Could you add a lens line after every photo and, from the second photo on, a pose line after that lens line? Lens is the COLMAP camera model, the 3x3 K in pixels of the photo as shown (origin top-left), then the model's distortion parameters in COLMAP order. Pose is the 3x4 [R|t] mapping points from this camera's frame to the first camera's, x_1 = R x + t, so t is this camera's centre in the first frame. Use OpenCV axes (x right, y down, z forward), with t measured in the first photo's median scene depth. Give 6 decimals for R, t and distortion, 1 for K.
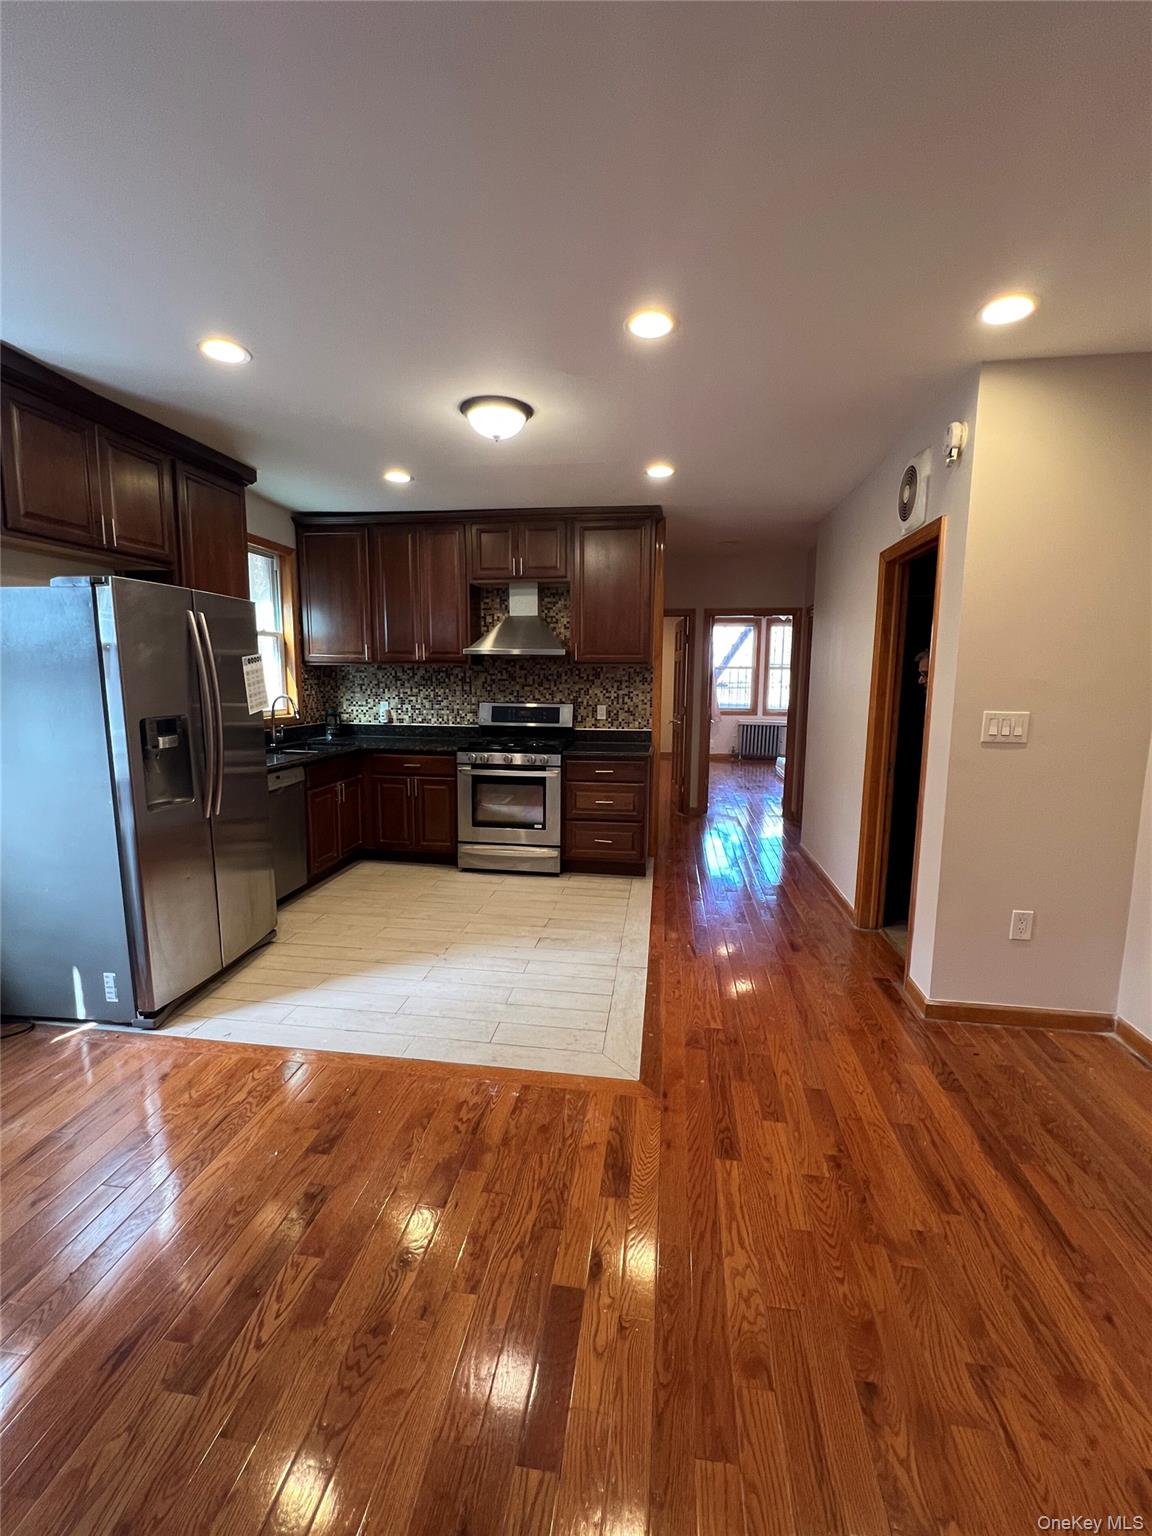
lens RADIAL K [[649.6, 0, 578.3], [0, 649.6, 763.3], [0, 0, 1]] dist [-0.005816, 0.000525]
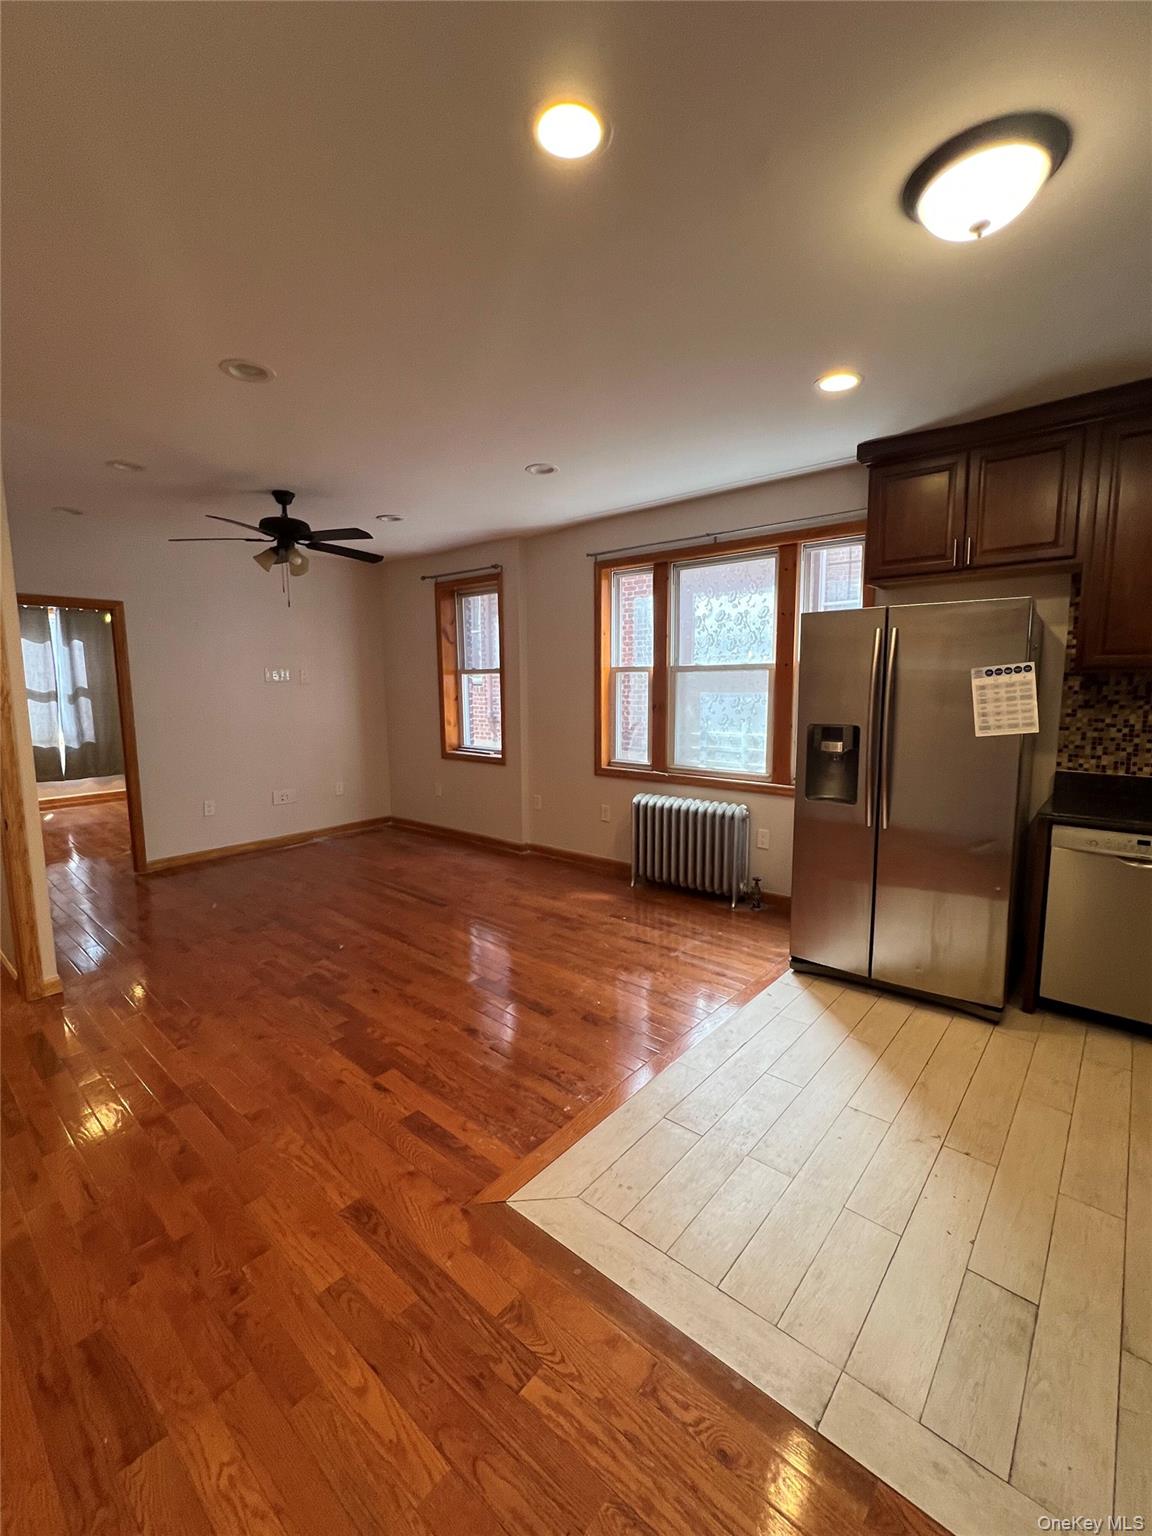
lens RADIAL K [[649.6, 0, 580.3], [0, 649.6, 764.9], [0, 0, 1]] dist [-0.005816, 0.000525]
pose [[-0.540302, 0.102294, -0.835230, 0.477975], [-0.113468, 0.974661, 0.192772, -0.143343], [0.833785, 0.198928, -0.515005, 1.012646]]
